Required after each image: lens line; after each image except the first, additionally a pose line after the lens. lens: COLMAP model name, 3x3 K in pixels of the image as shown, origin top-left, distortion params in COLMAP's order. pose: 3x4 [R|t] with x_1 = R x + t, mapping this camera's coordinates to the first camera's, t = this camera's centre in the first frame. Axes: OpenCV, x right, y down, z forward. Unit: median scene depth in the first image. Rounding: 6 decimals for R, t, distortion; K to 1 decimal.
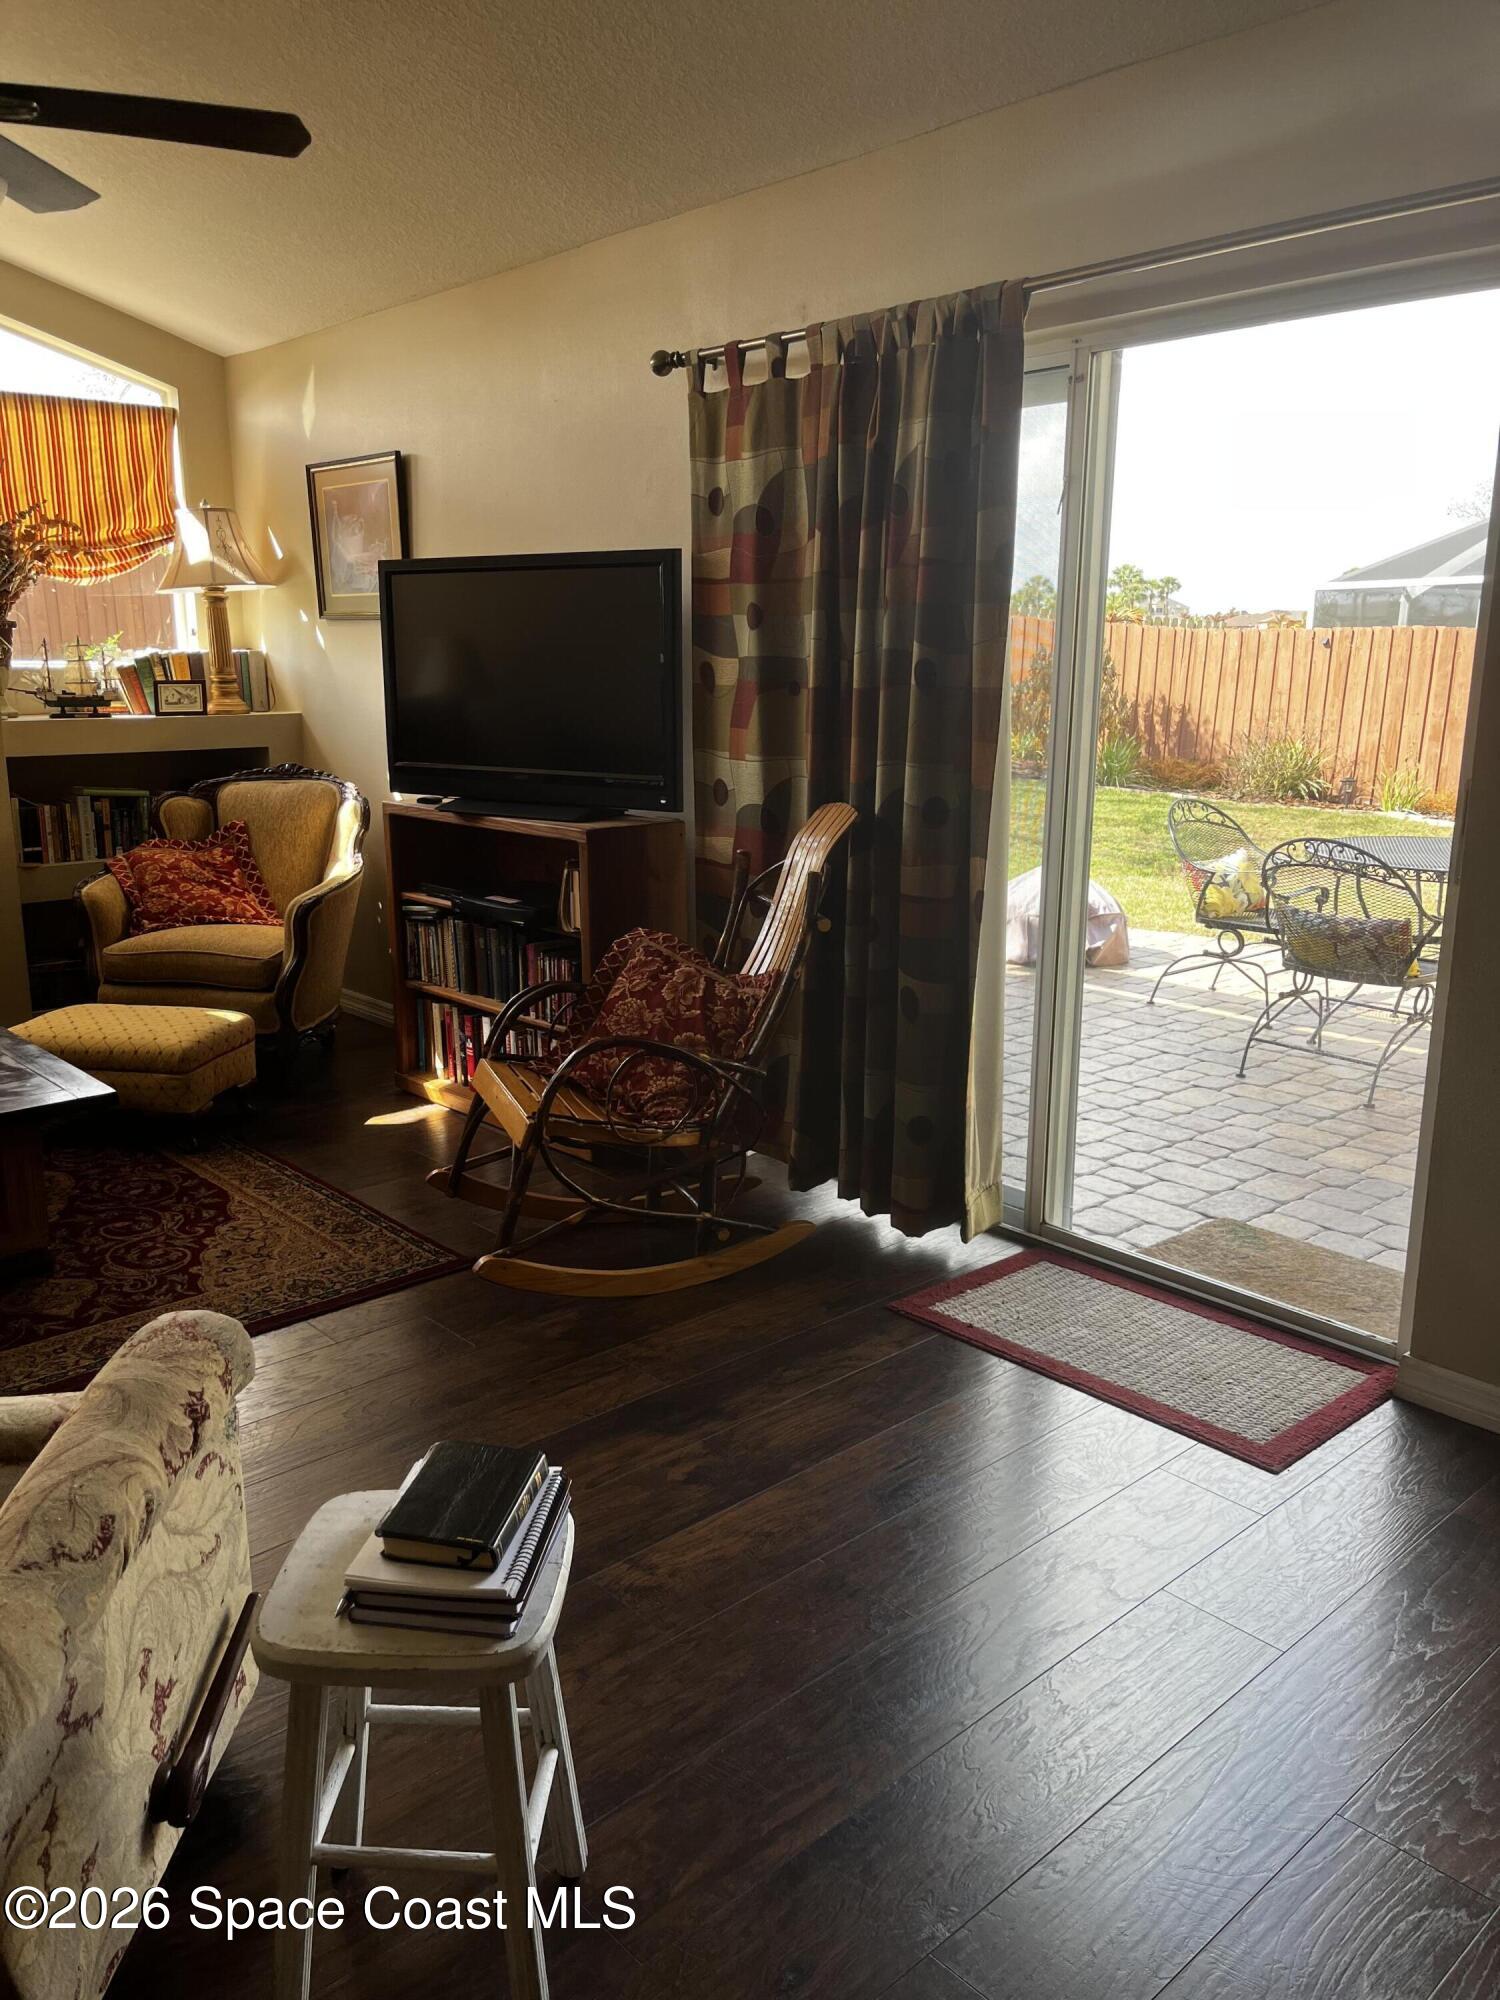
lens RADIAL K [[1496.0, 0, 705.4], [0, 1496.0, 1074.2], [0, 0, 1]] dist [0.024100, -0.050126]
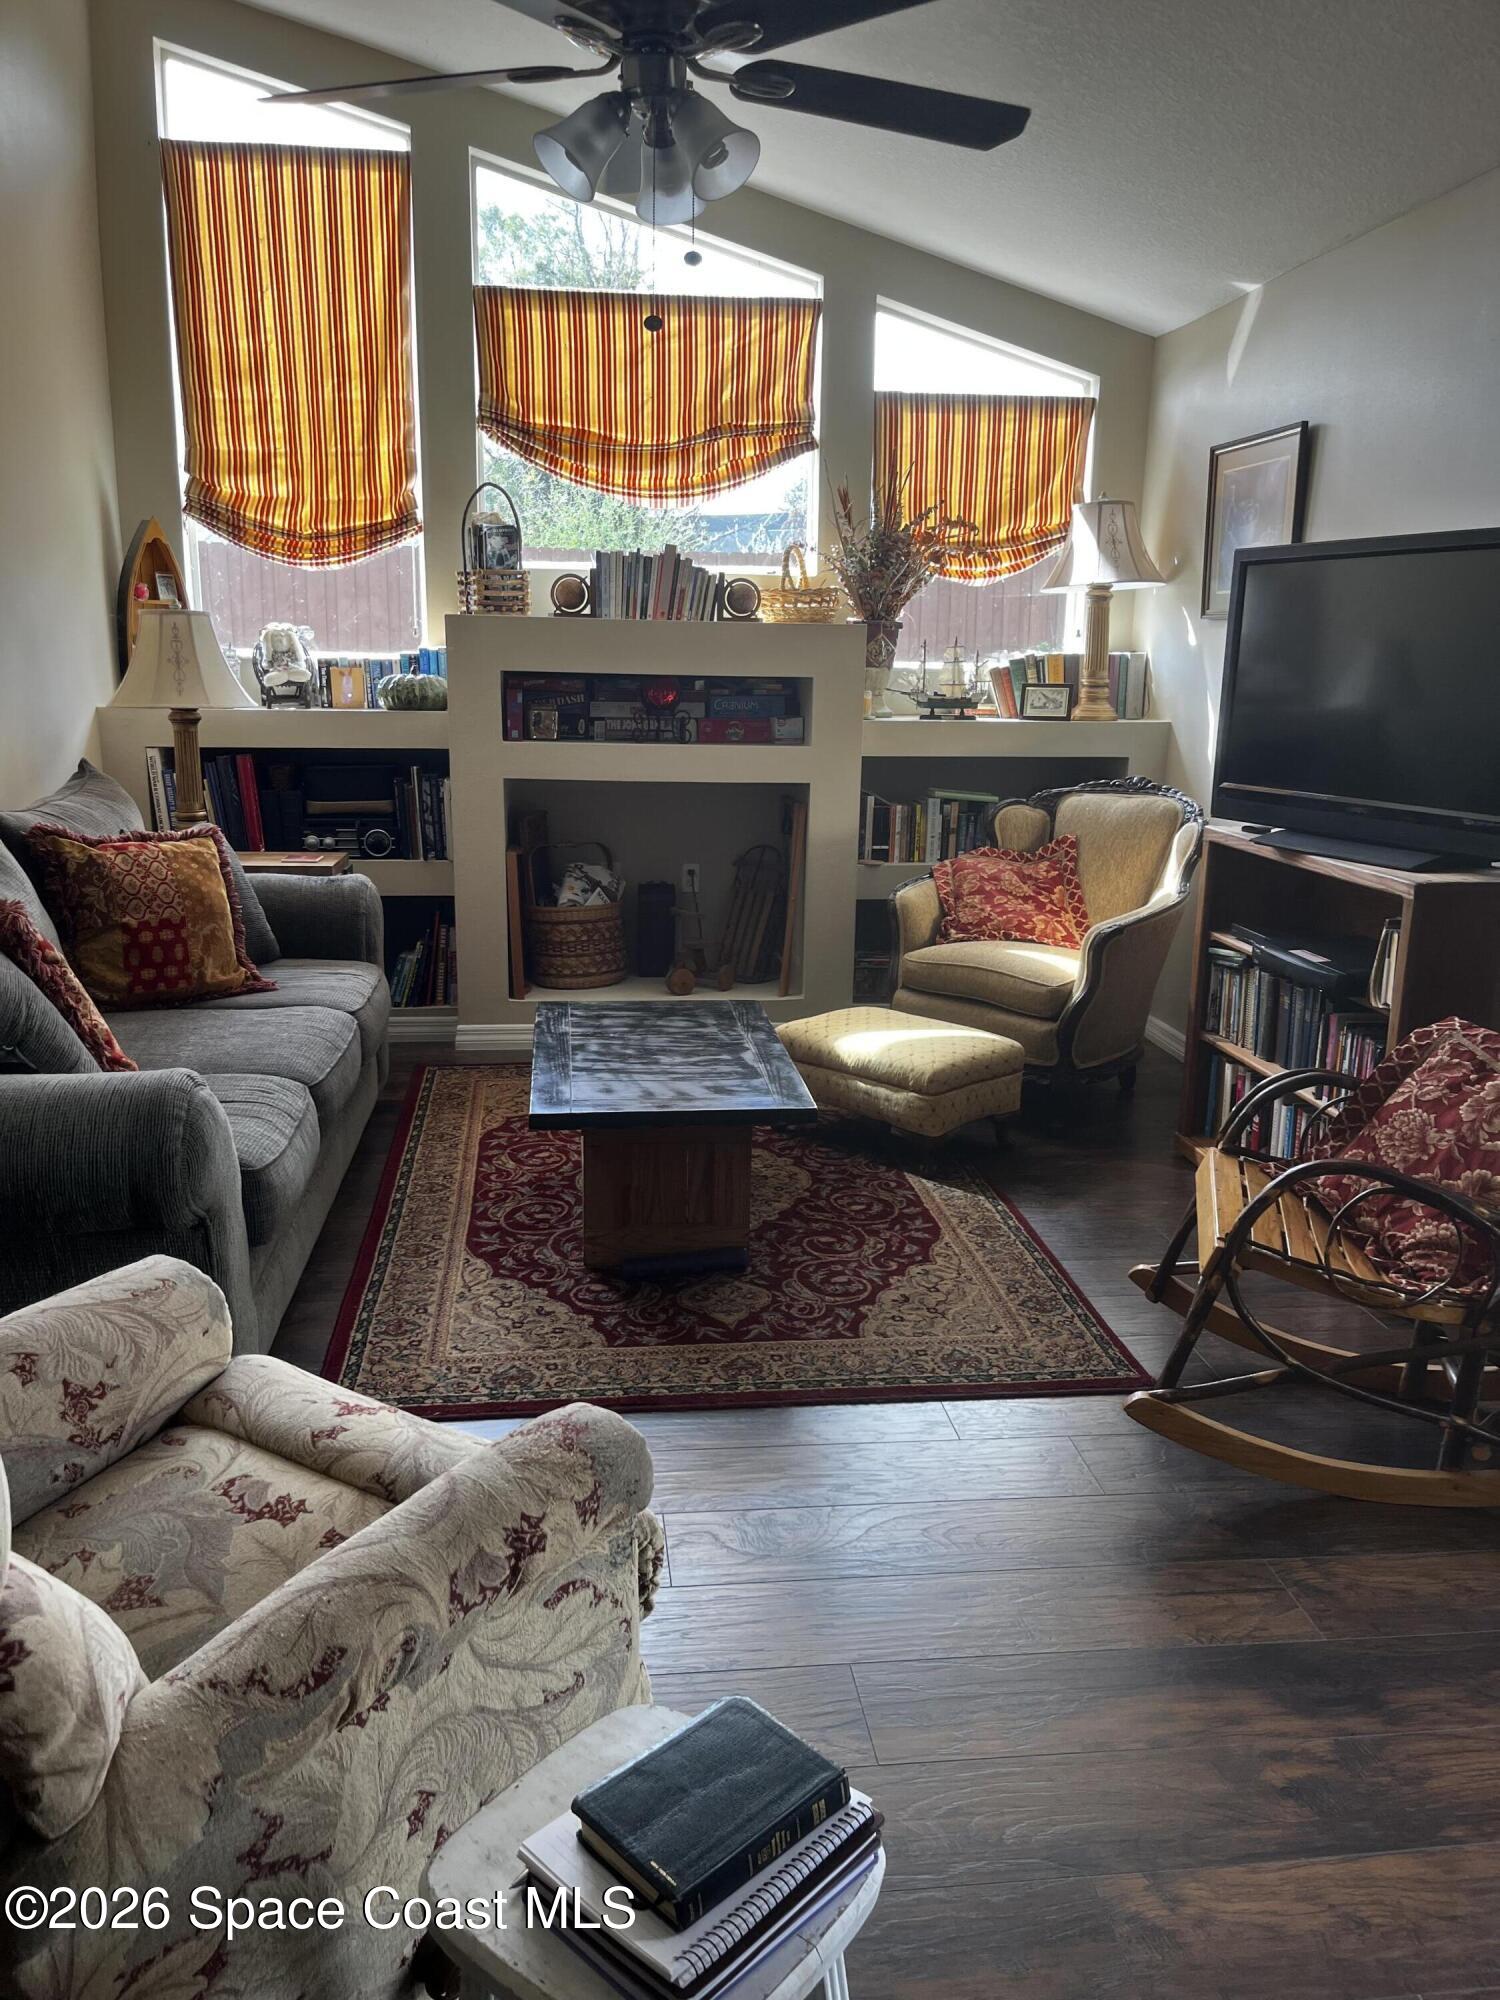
lens RADIAL K [[1496.0, 0, 705.4], [0, 1496.0, 1074.2], [0, 0, 1]] dist [0.024100, -0.050126]
pose [[0.810895, 0.167146, -0.560813, 0.057050], [-0.170036, 0.984292, 0.047500, -0.029932], [0.559944, 0.056841, 0.826579, 0.116991]]
